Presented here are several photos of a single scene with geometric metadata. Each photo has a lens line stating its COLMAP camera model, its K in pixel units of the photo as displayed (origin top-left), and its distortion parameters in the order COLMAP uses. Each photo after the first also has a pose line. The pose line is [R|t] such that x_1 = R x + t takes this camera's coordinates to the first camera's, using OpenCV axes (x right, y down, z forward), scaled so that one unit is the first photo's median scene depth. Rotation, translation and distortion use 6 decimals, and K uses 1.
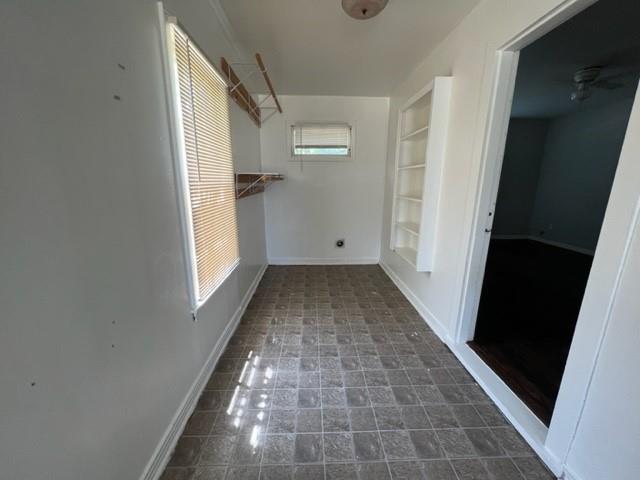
lens RADIAL K [[255.5, 0, 318.1], [0, 255.5, 239.0], [0, 0, 1]] dist [0.001156, 0.000256]
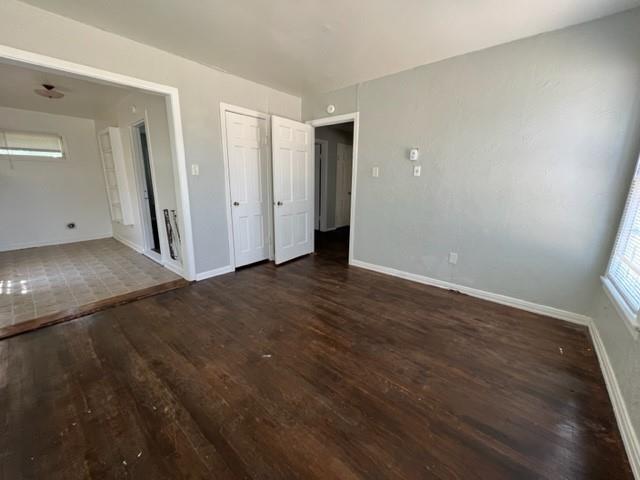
lens RADIAL K [[255.5, 0, 318.1], [0, 255.5, 239.0], [0, 0, 1]] dist [0.001156, 0.000256]
pose [[0.673047, -0.164006, 0.721187, -0.019942], [0.157955, 0.984481, 0.076471, 0.201660], [-0.722536, 0.062447, 0.688507, -0.875417]]
